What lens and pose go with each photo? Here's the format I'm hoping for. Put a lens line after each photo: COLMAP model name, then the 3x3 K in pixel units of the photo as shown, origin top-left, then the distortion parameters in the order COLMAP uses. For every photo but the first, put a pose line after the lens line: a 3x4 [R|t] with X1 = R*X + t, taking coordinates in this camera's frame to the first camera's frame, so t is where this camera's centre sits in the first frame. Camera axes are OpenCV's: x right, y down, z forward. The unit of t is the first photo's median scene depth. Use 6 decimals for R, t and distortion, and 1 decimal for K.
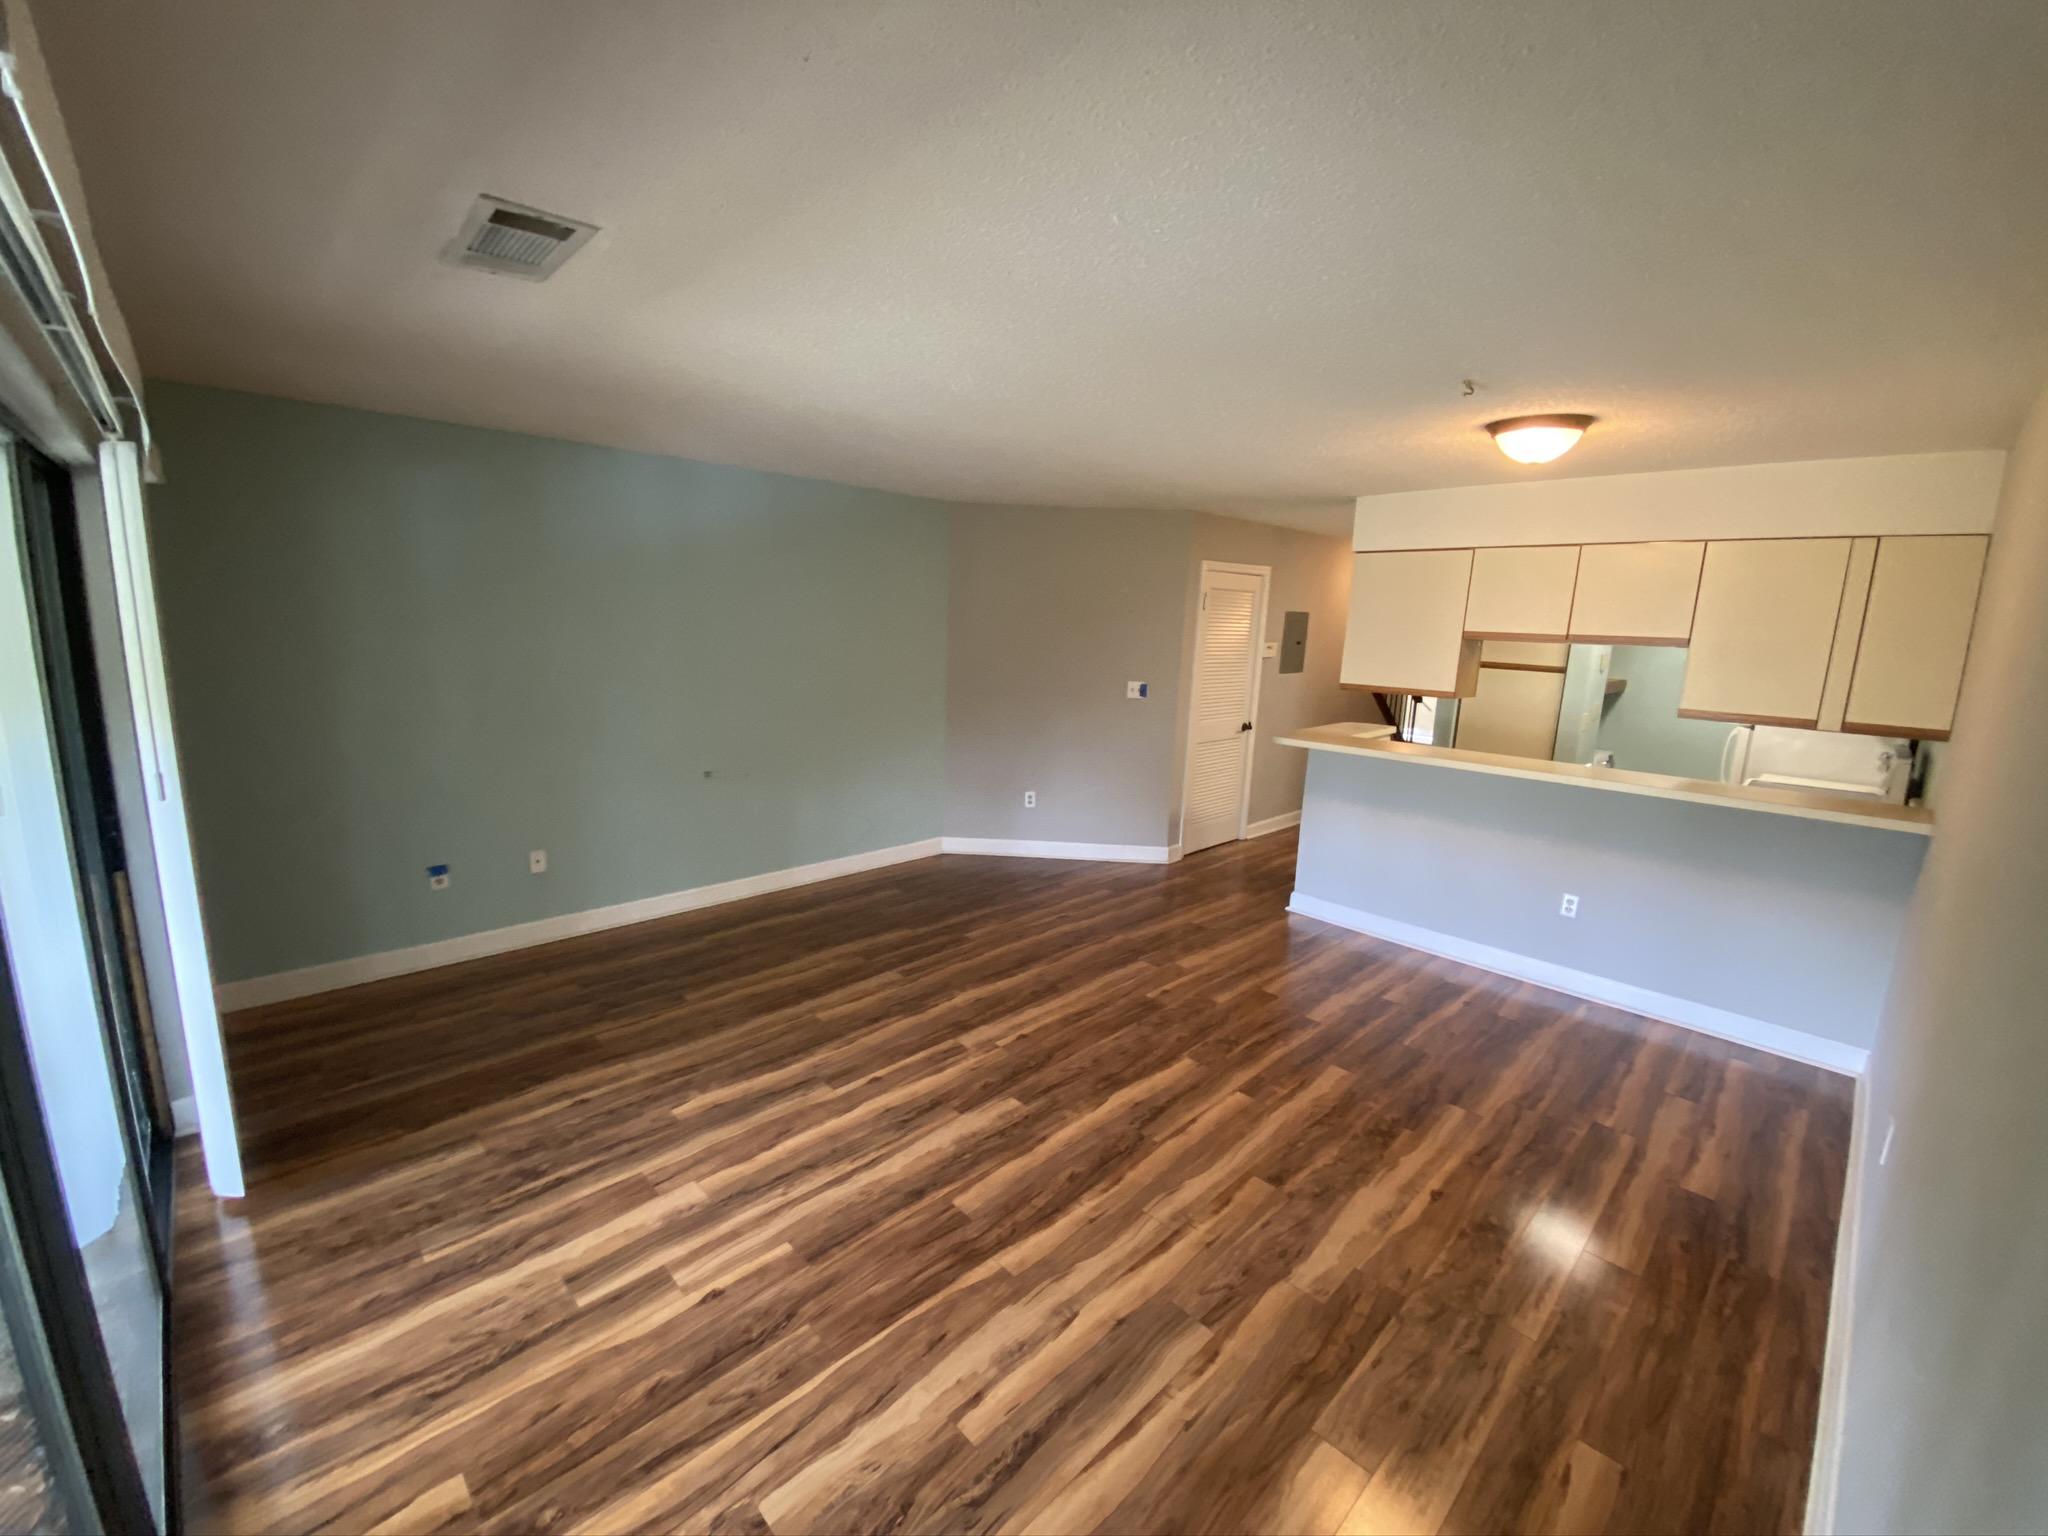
lens RADIAL K [[842.3, 0, 1012.3], [0, 842.3, 756.2], [0, 0, 1]] dist [0.000929, -0.008384]
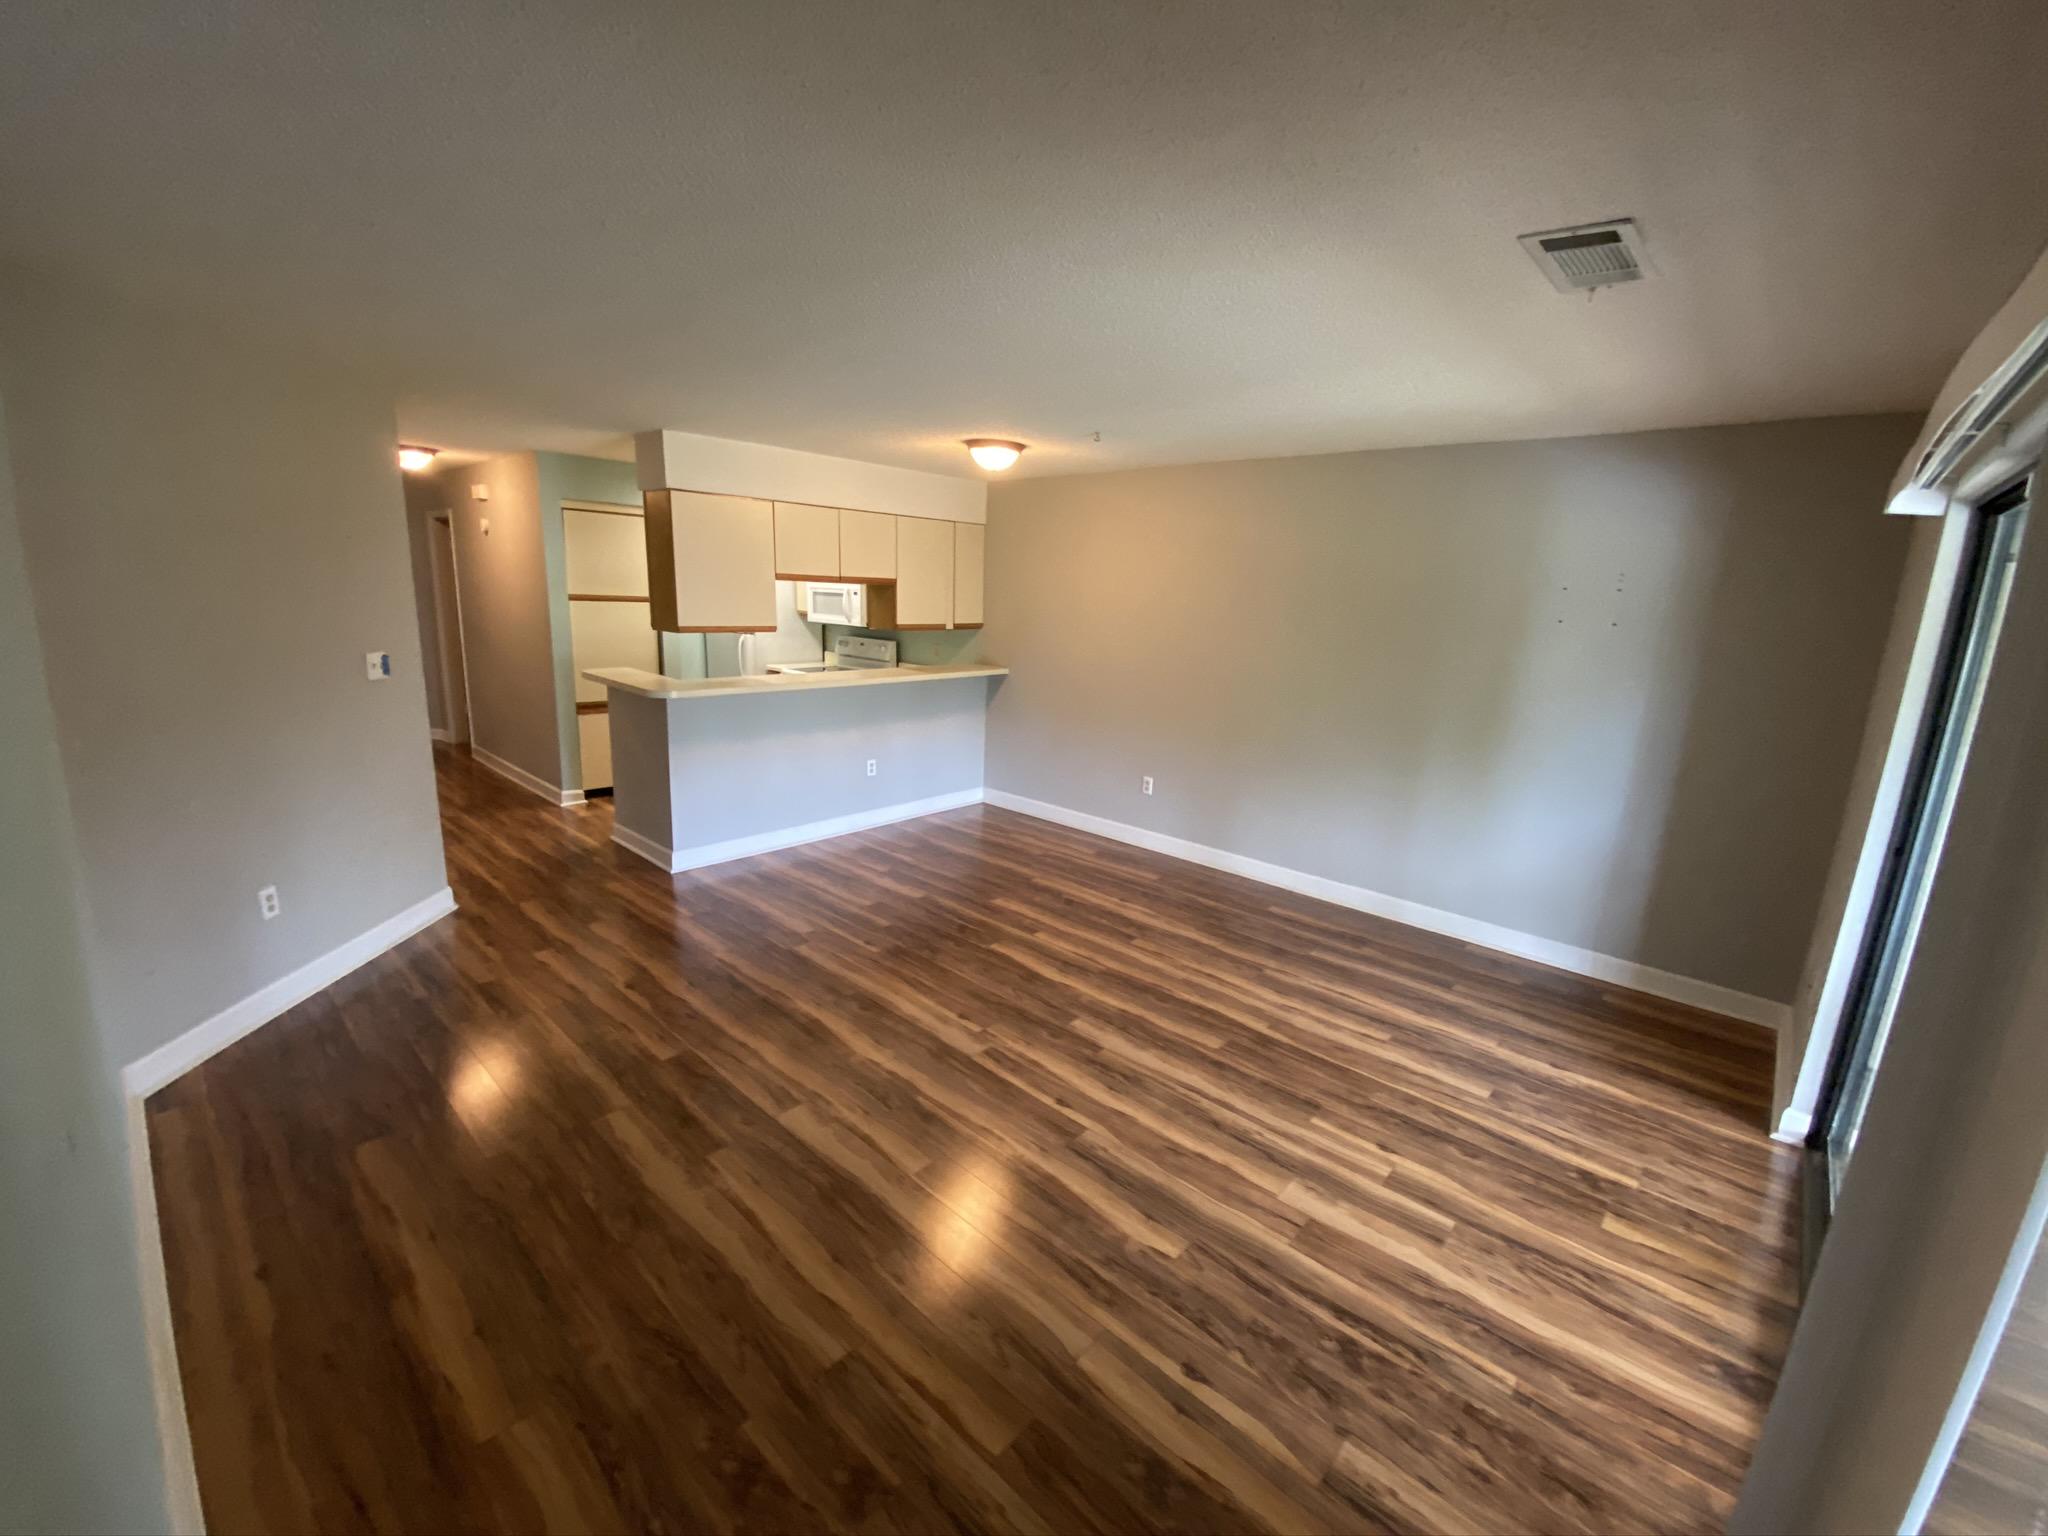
lens RADIAL K [[842.3, 0, 1013.0], [0, 842.3, 773.4], [0, 0, 1]] dist [0.000929, -0.008384]
pose [[-0.059659, -0.261164, 0.963449, -1.176233], [0.133937, 0.954346, 0.266990, -0.258224], [-0.989192, 0.144970, -0.021956, 1.266107]]
